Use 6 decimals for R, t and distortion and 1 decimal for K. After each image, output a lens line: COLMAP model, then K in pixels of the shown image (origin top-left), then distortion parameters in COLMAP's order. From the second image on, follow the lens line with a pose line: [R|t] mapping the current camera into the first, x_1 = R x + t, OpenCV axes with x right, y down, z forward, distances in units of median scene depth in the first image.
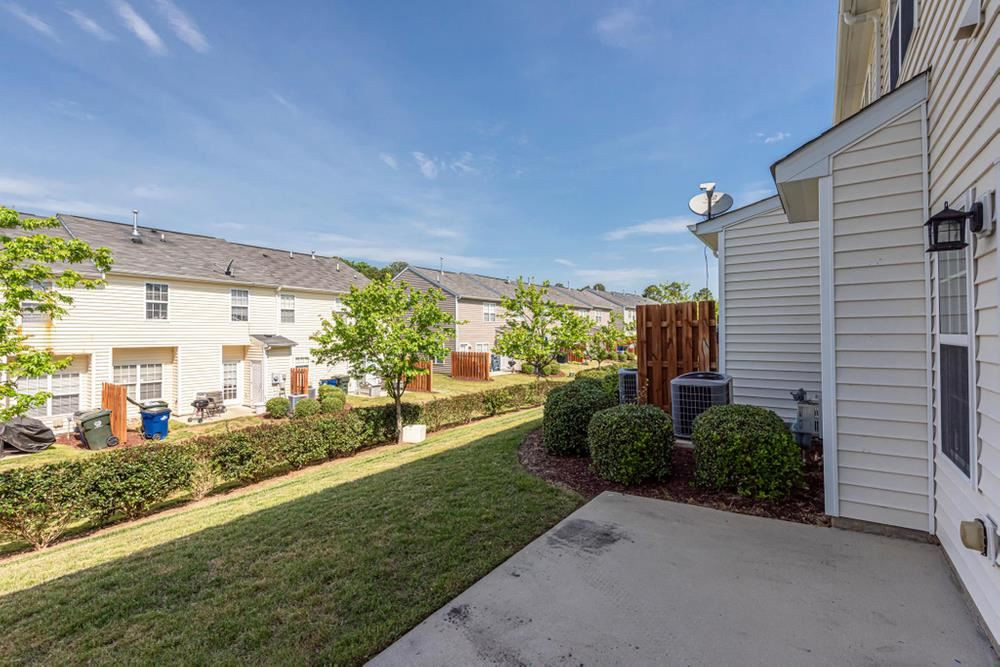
lens RADIAL K [[456.4, 0, 506.7], [0, 456.4, 332.0], [0, 0, 1]] dist [0.017142, -0.002533]
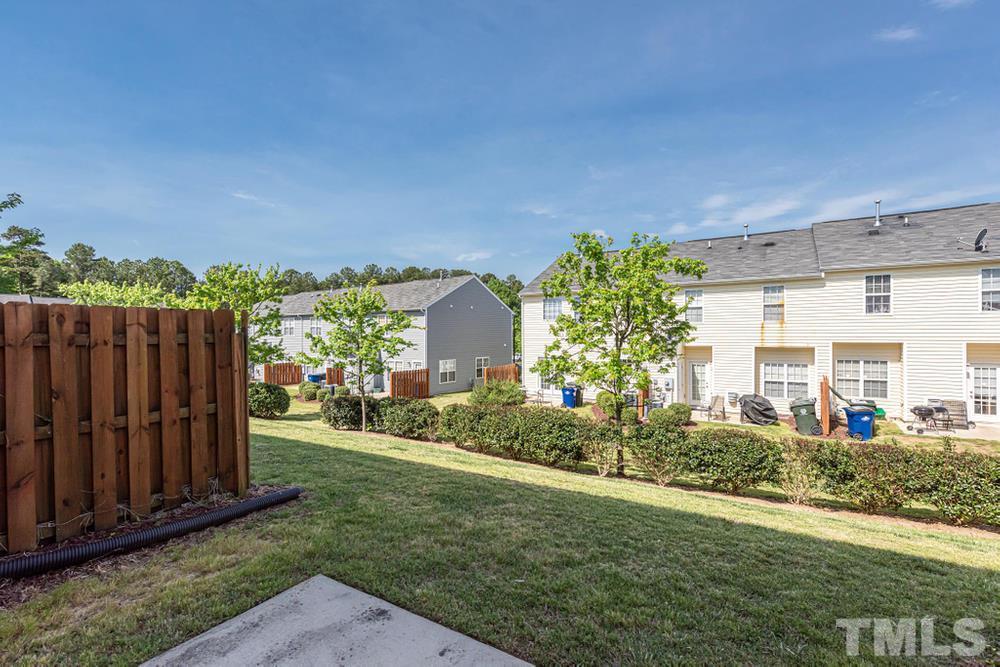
lens RADIAL K [[456.4, 0, 500.5], [0, 456.4, 336.1], [0, 0, 1]] dist [0.017142, -0.002533]
pose [[0.042949, 0.010299, -0.999024, 0.278276], [0.012218, 0.999867, 0.010833, -0.001027], [0.999003, -0.012672, 0.042817, 0.380023]]
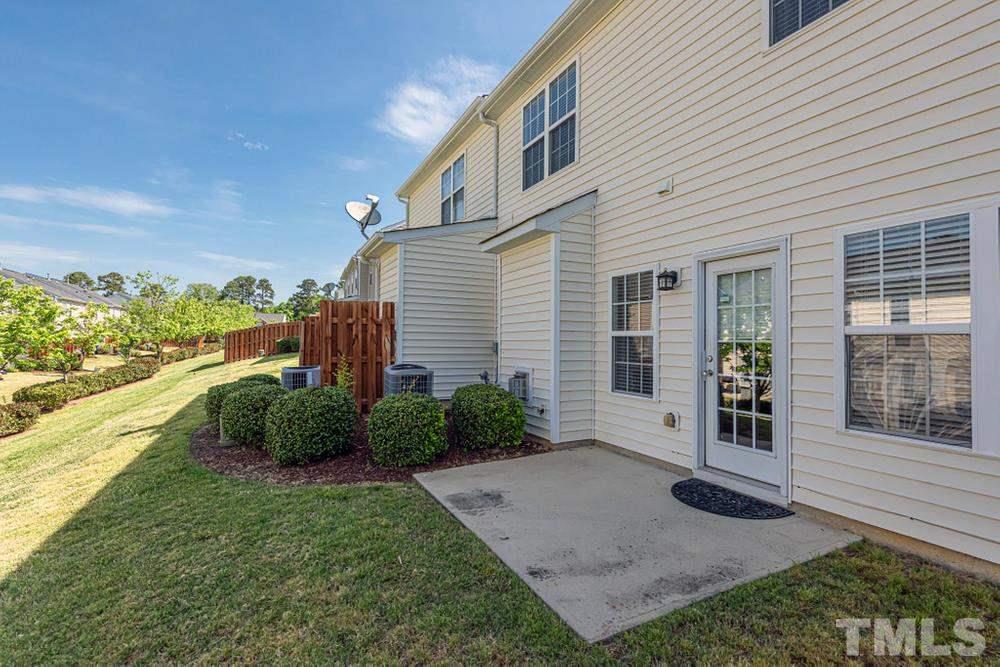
lens RADIAL K [[456.4, 0, 509.8], [0, 456.4, 336.1], [0, 0, 1]] dist [0.017142, -0.002533]
pose [[0.465180, 0.022688, 0.884926, -0.339682], [-0.019440, 0.999692, -0.015412, 0.022172], [-0.885003, -0.010033, 0.465477, 0.173030]]
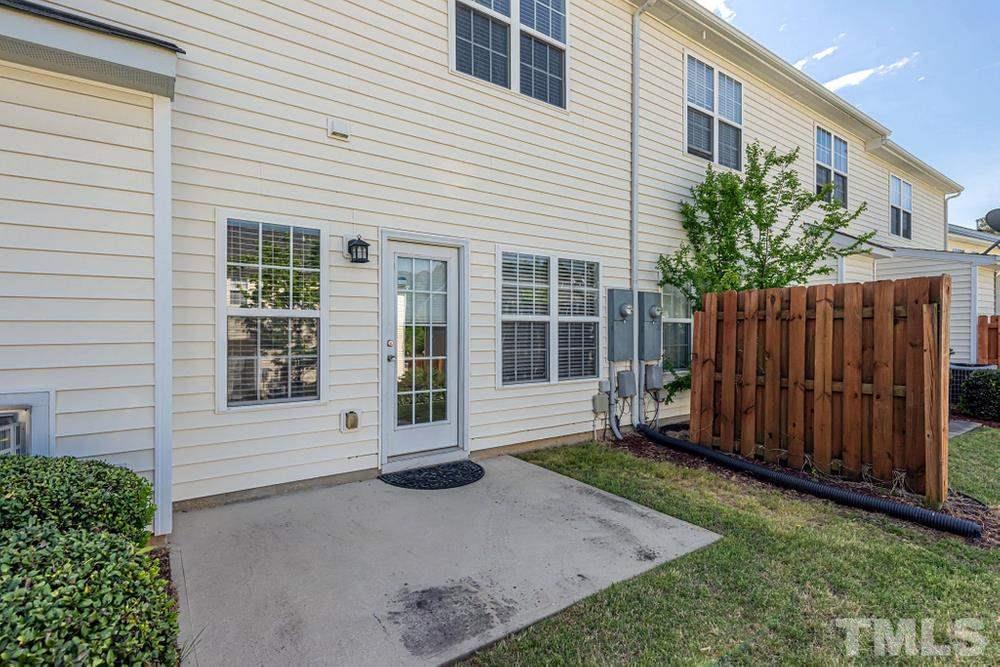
lens RADIAL K [[489.7, 0, 498.3], [0, 489.7, 336.4], [0, 0, 1]] dist [0.010129, -0.002080]
pose [[-0.940434, -0.001444, 0.339972, -0.052039], [0.001181, 0.999971, 0.007513, 0.024187], [-0.339973, 0.007467, -0.940406, 0.684568]]
